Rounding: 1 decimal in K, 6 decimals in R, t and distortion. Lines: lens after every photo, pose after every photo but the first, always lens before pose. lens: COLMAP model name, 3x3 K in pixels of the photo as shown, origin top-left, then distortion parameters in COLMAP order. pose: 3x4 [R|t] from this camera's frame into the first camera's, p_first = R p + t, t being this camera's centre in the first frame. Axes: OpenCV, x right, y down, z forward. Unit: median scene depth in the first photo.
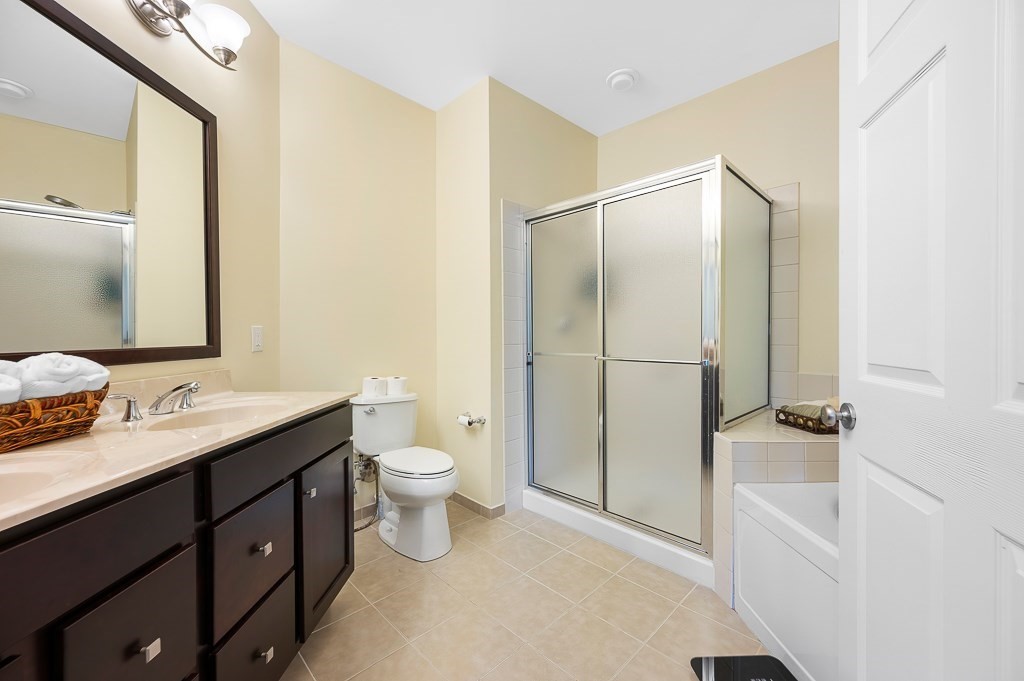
lens RADIAL K [[401.3, 0, 517.7], [0, 401.3, 338.1], [0, 0, 1]] dist [-0.001730, 0.000013]
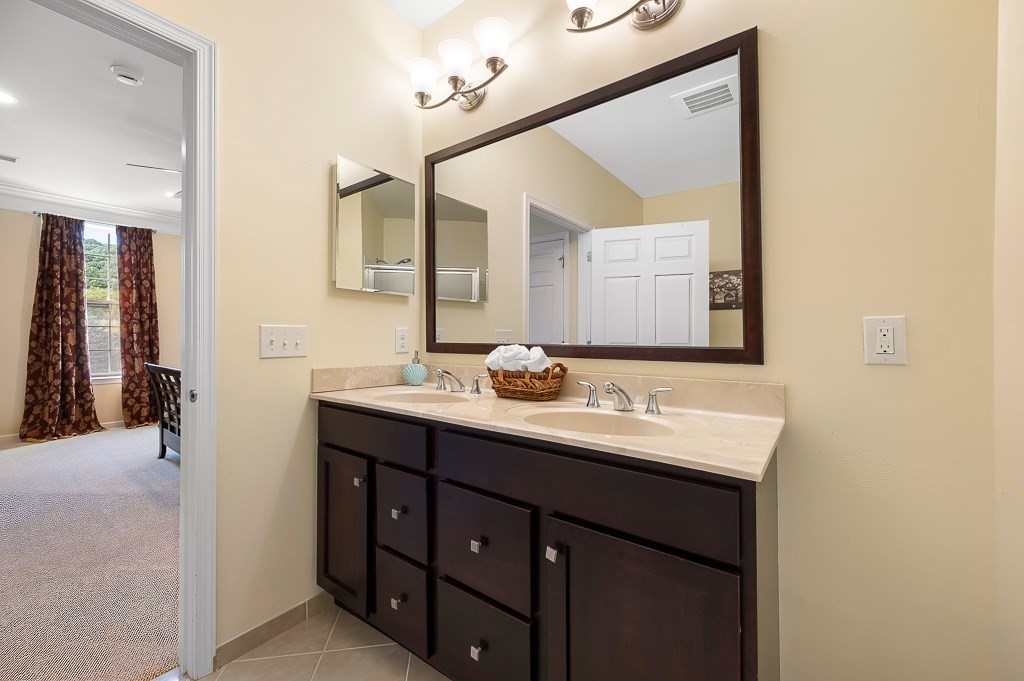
lens RADIAL K [[401.3, 0, 517.7], [0, 401.3, 338.1], [0, 0, 1]] dist [-0.001730, 0.000013]
pose [[-0.597912, 0.006436, -0.801536, 0.094990], [-0.005917, 0.999905, 0.012443, -0.007000], [0.801540, 0.012182, -0.597817, 1.376852]]
